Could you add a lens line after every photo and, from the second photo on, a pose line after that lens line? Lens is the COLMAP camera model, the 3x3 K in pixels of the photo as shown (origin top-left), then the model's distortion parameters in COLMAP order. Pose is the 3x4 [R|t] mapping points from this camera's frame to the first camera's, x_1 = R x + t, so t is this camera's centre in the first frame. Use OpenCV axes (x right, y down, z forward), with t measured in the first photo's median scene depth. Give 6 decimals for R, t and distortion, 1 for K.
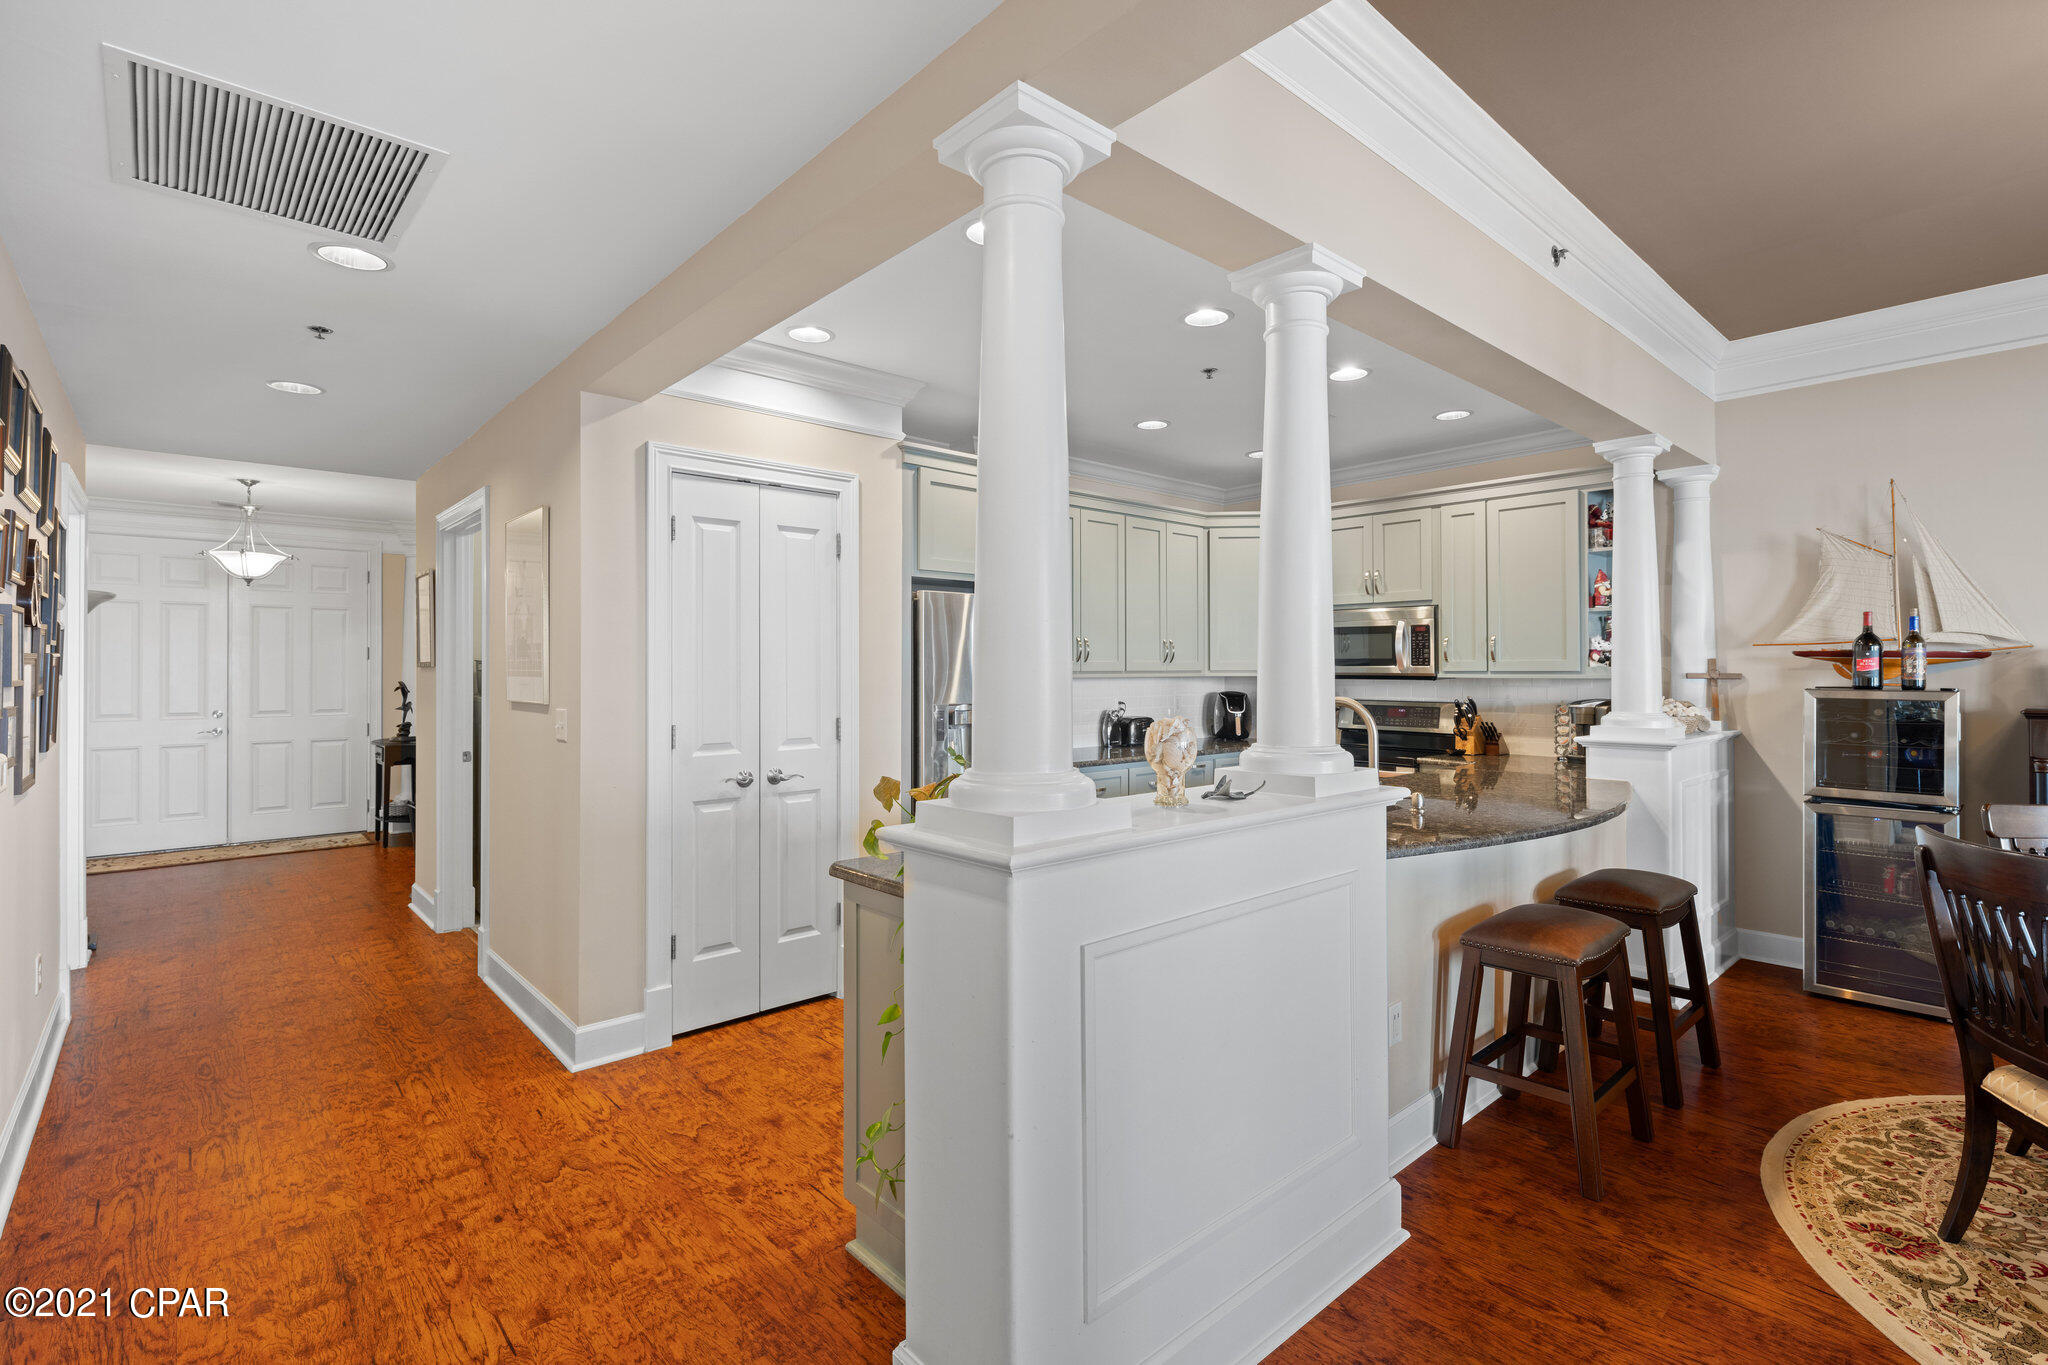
lens RADIAL K [[947.5, 0, 1021.8], [0, 947.5, 669.5], [0, 0, 1]] dist [0.002915, -0.000179]
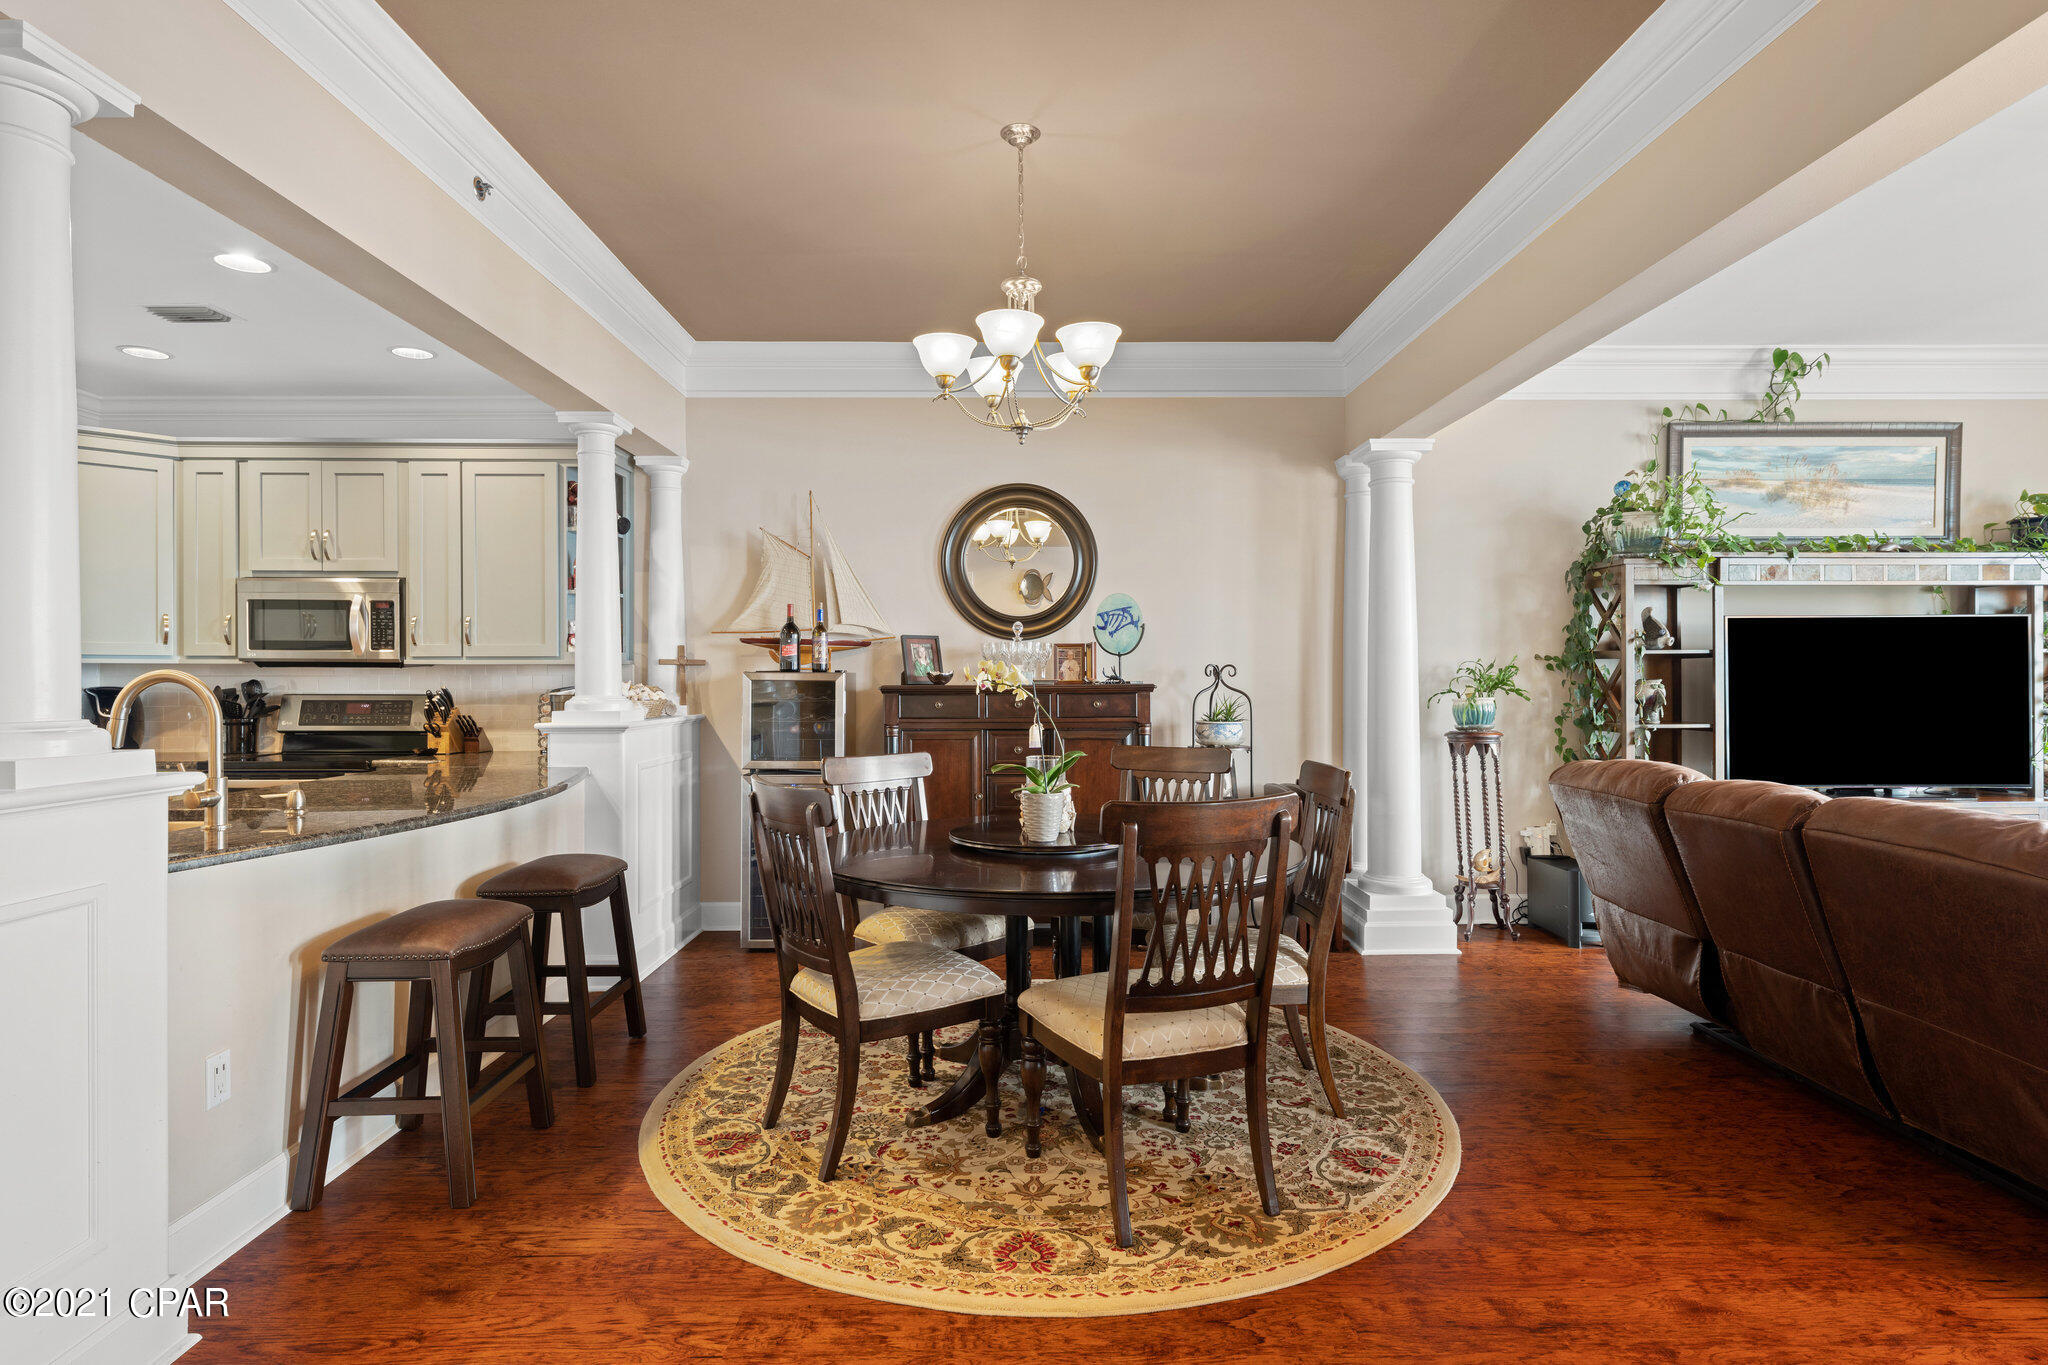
lens RADIAL K [[1082.8, 0, 1026.2], [0, 1082.8, 673.2], [0, 0, 1]] dist [0.010238, -0.002679]
pose [[0.657431, 0.003079, 0.753509, 0.099668], [-0.000124, 0.999992, -0.003977, 0.026953], [-0.753515, 0.002521, 0.657426, -0.064621]]
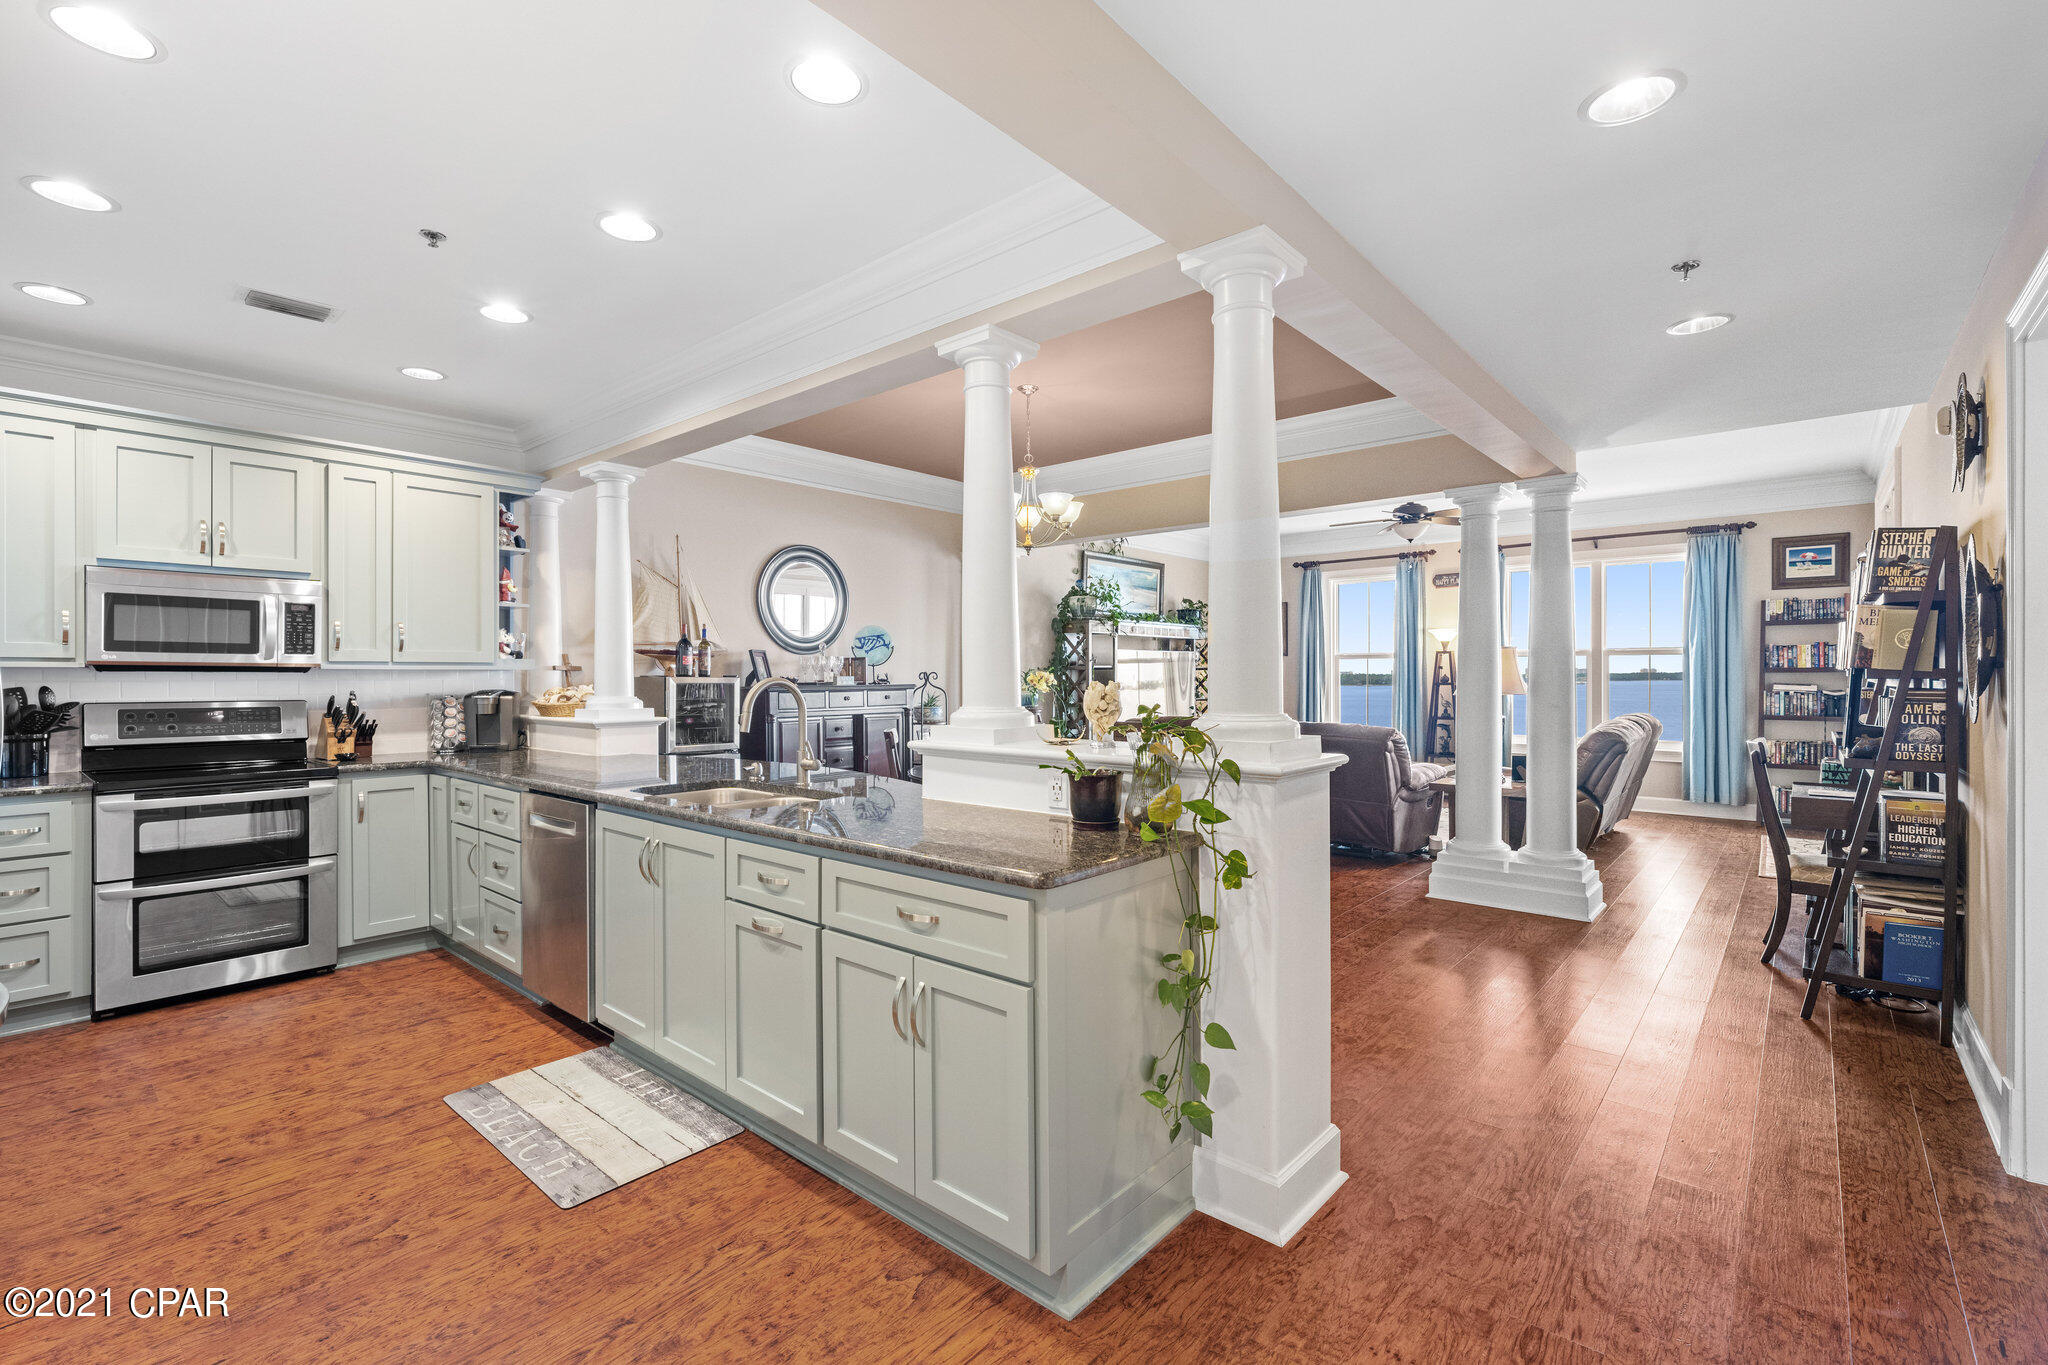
lens RADIAL K [[884.3, 0, 1040.6], [0, 884.3, 687.2], [0, 0, 1]] dist [0.006946, -0.000506]
pose [[-0.119976, -0.011767, 0.992707, -0.531395], [0.000300, 0.999929, 0.011889, 0.020448], [-0.992777, 0.001724, -0.119964, 0.618499]]
